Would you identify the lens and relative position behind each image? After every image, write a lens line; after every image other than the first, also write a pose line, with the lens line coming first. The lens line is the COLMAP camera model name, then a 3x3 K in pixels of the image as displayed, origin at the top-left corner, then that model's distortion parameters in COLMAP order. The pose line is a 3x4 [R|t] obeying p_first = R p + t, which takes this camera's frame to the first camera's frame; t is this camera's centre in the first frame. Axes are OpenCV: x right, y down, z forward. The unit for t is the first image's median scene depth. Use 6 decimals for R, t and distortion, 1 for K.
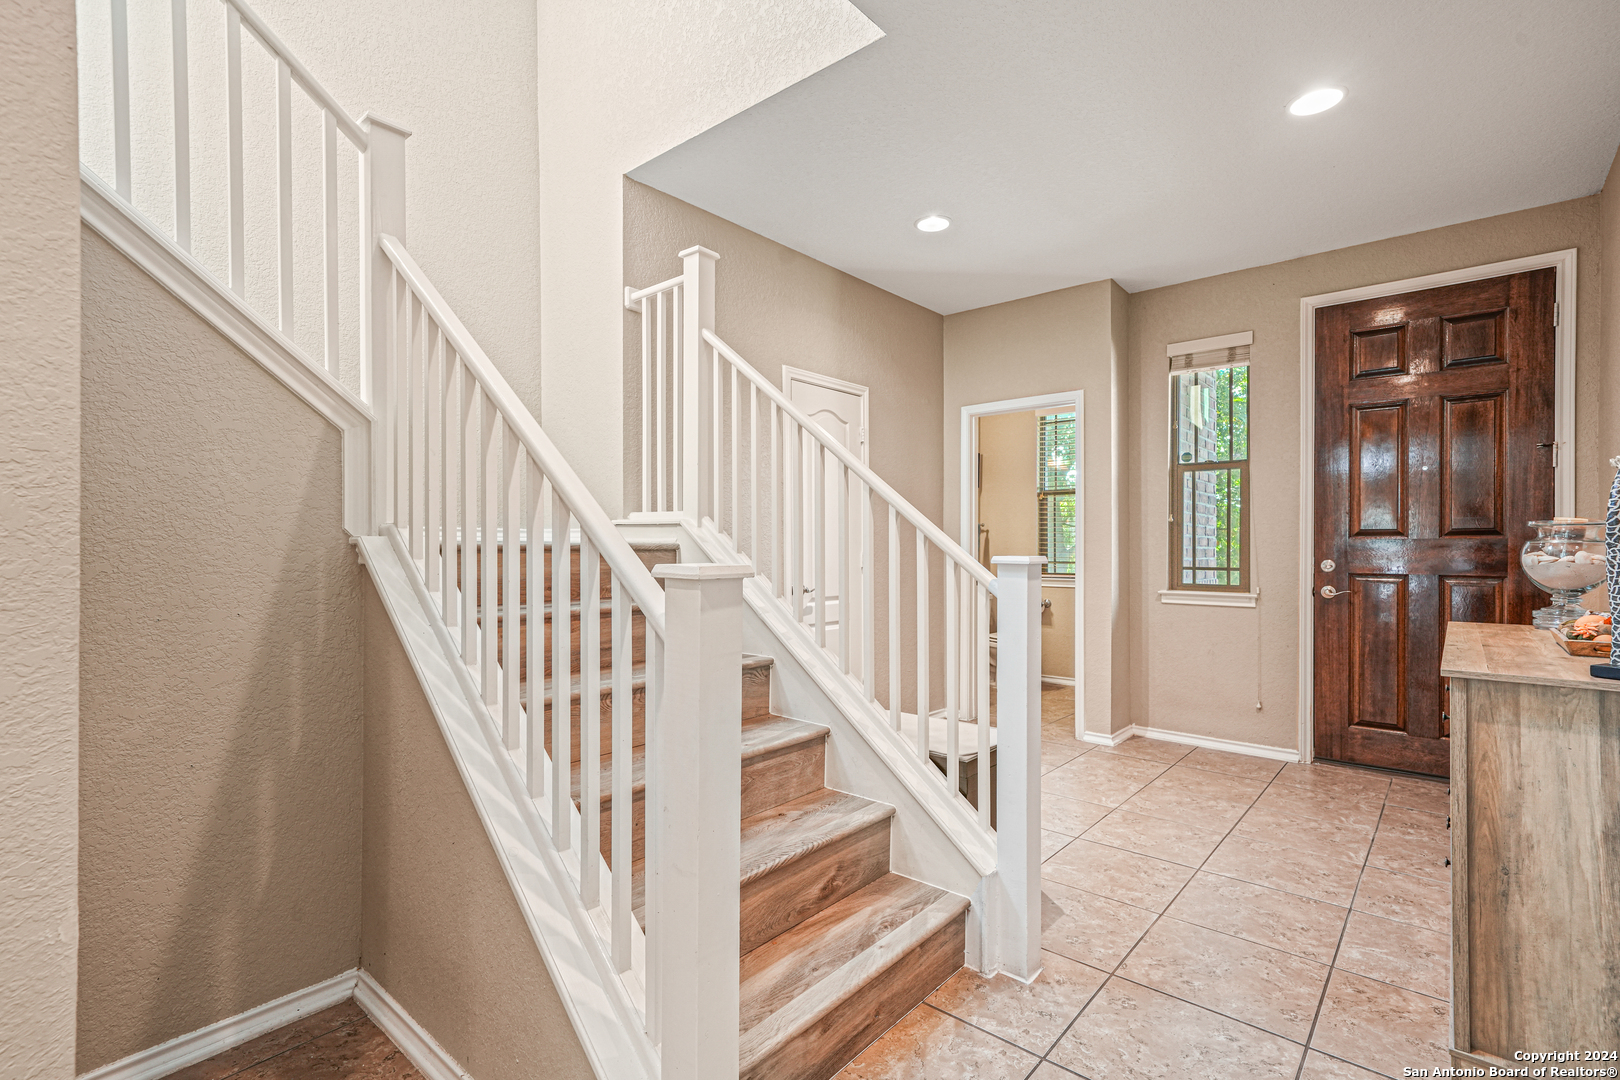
lens RADIAL K [[747.0, 0, 823.3], [0, 747.0, 545.2], [0, 0, 1]] dist [0.017245, -0.000488]
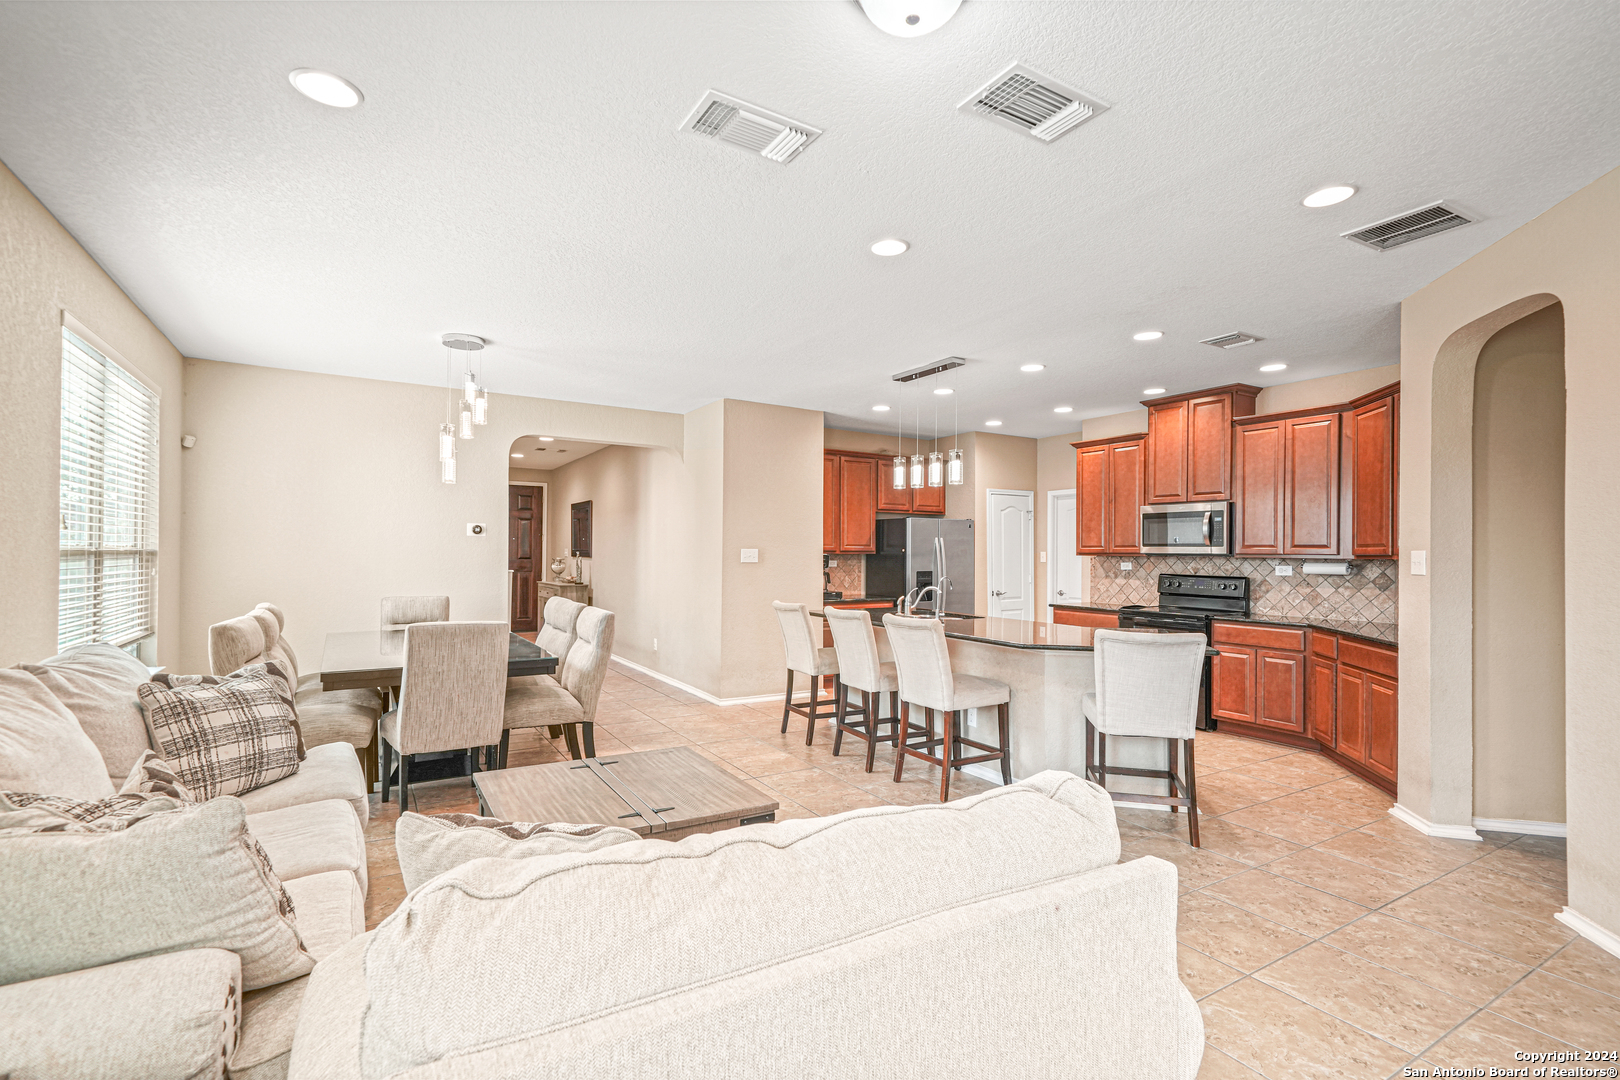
lens RADIAL K [[747.0, 0, 807.3], [0, 747.0, 547.0], [0, 0, 1]] dist [0.017245, -0.000488]
pose [[0.315857, 0.012124, 0.948729, -2.272792], [-0.011086, 0.999897, -0.009087, -0.060493], [-0.948742, -0.007648, 0.315959, -1.494336]]
